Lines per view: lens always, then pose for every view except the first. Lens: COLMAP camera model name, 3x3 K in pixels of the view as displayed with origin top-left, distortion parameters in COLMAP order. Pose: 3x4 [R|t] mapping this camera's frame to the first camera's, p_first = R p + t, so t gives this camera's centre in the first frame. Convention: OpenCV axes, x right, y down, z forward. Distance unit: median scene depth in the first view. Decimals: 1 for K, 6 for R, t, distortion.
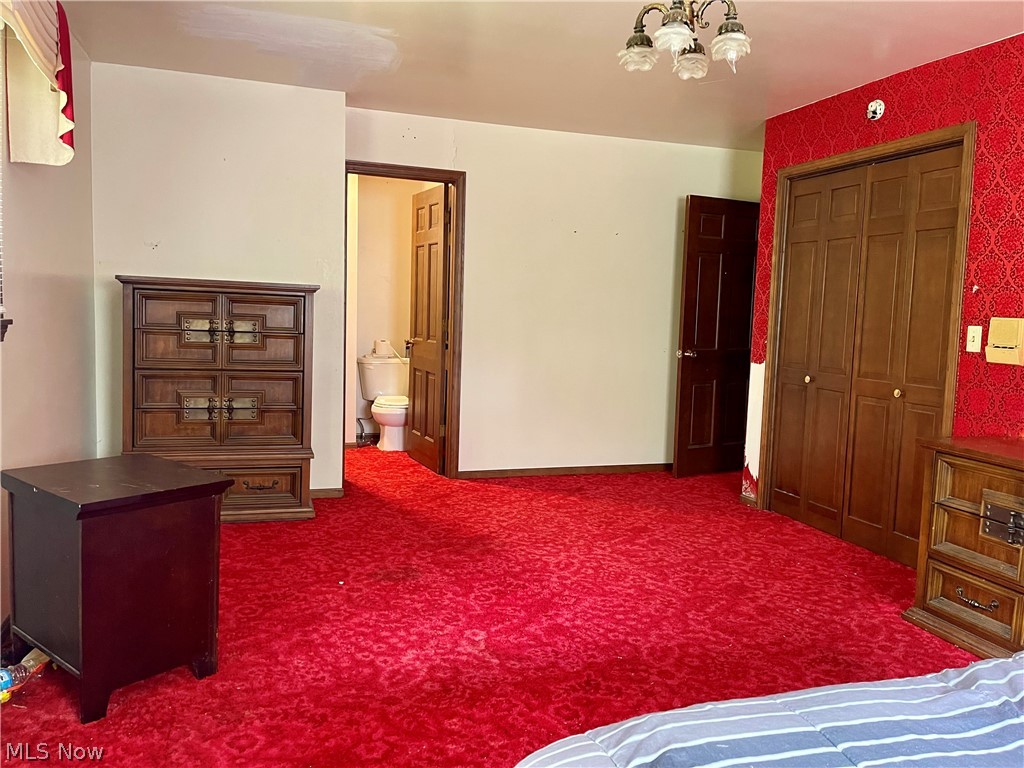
lens RADIAL K [[780.3, 0, 482.8], [0, 780.3, 386.3], [0, 0, 1]] dist [-0.000220, 0.002345]
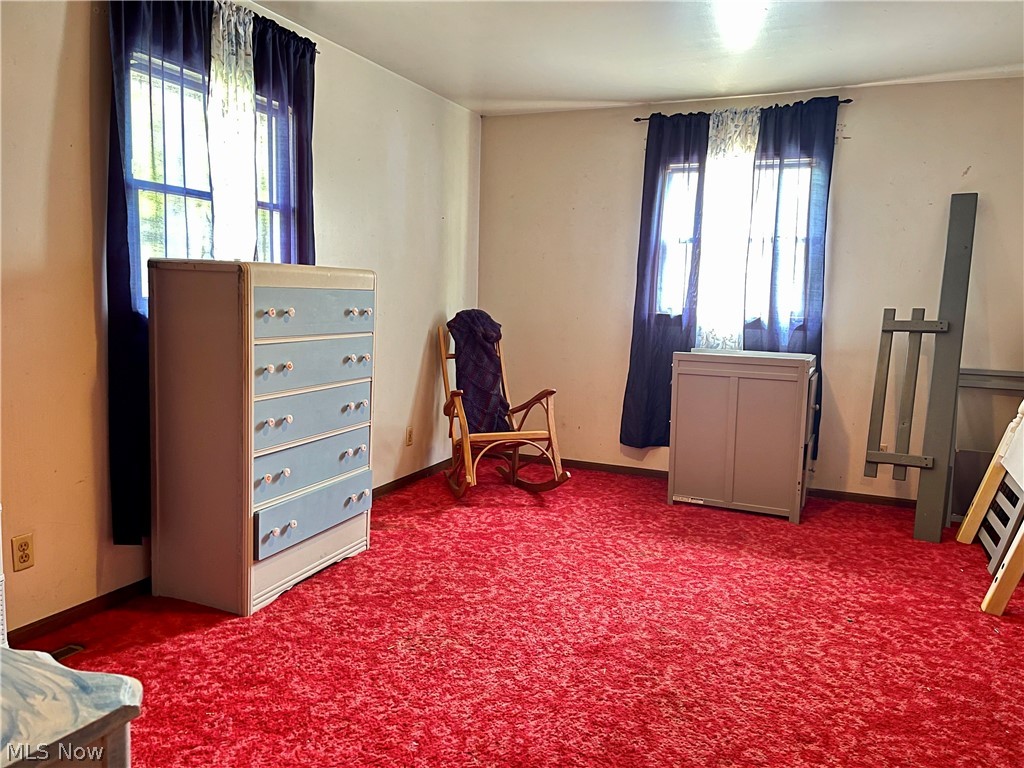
lens RADIAL K [[780.3, 0, 482.8], [0, 780.3, 386.3], [0, 0, 1]] dist [-0.000220, 0.002345]
pose [[-0.761648, -0.140493, 0.632578, -0.381599], [0.006525, 0.974501, 0.224288, -0.213753], [-0.647959, 0.174956, -0.741310, 1.806179]]
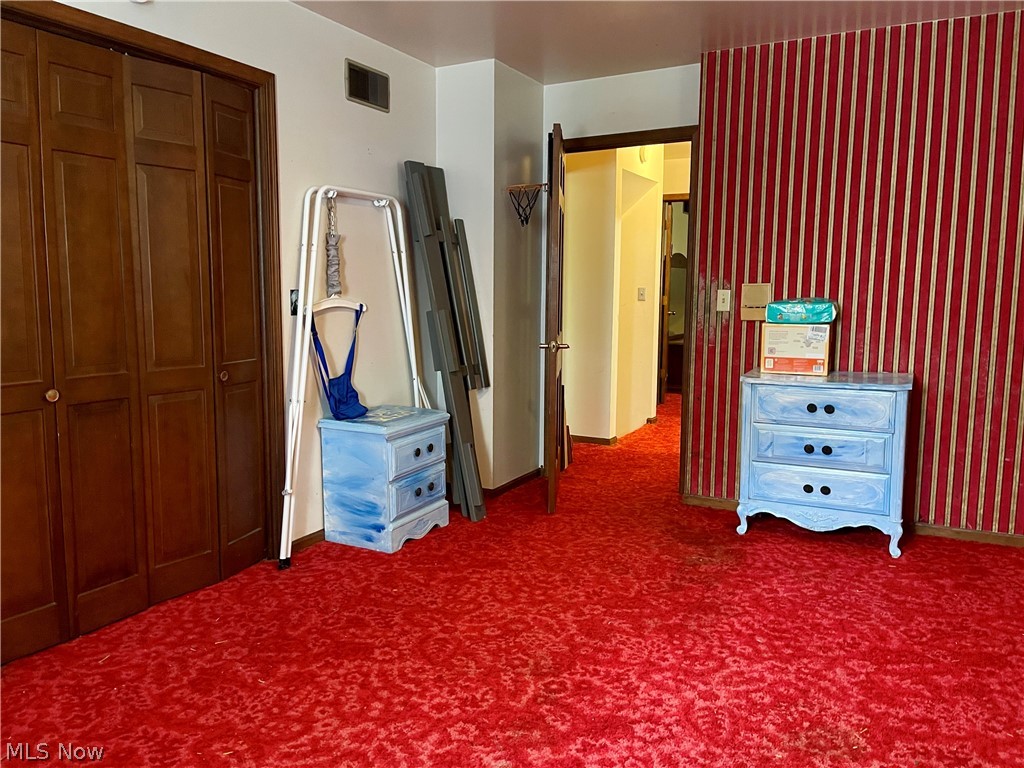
lens RADIAL K [[780.3, 0, 482.8], [0, 780.3, 386.3], [0, 0, 1]] dist [-0.000220, 0.002345]
pose [[0.714774, 0.051558, -0.697453, 0.489418], [-0.044717, 0.998607, 0.027993, -0.035364], [0.697925, 0.011179, 0.716084, 0.450116]]
